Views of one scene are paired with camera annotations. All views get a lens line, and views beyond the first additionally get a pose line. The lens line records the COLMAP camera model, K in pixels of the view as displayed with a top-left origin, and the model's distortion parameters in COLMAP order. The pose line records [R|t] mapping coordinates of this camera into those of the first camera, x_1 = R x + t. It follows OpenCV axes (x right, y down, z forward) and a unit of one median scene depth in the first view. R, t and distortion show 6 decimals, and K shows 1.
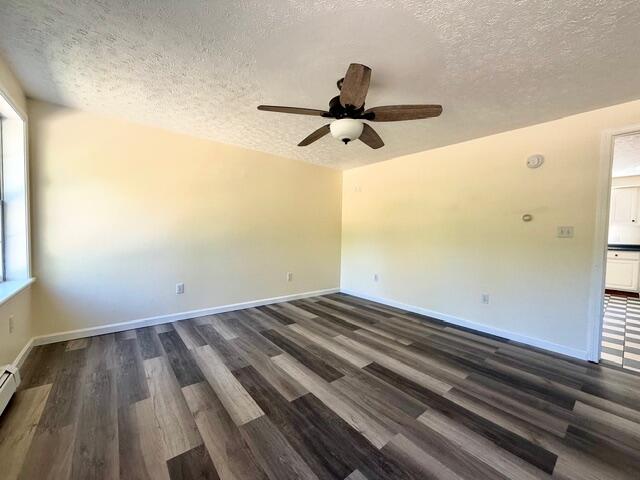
lens RADIAL K [[251.5, 0, 321.7], [0, 251.5, 241.4], [0, 0, 1]] dist [-0.001011, -0.000091]
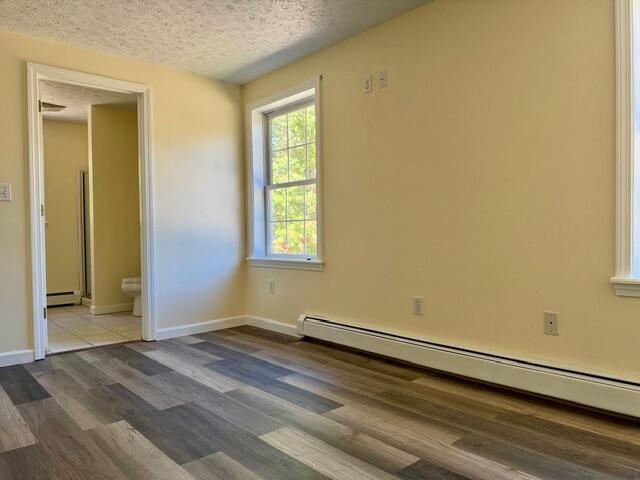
lens RADIAL K [[465.3, 0, 318.8], [0, 465.3, 240.1], [0, 0, 1]] dist [-0.003651, -0.003145]
pose [[-0.999483, -0.007978, -0.031147, -0.199679], [-0.009765, 0.998290, 0.057642, 0.038862], [0.030633, 0.057916, -0.997851, 1.285357]]
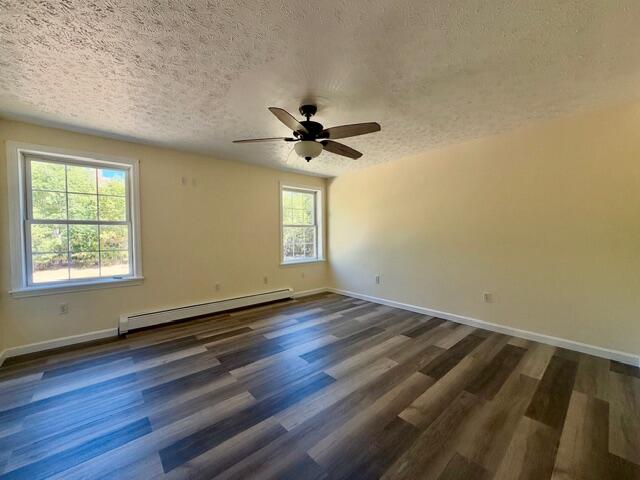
lens RADIAL K [[256.0, 0, 318.4], [0, 256.0, 239.8], [0, 0, 1]] dist [-0.001082, -0.000202]
pose [[0.027661, -0.004437, -0.999608, 0.912480], [-0.029517, 0.999550, -0.005254, -0.010155], [0.999181, 0.029651, 0.027517, 0.728582]]
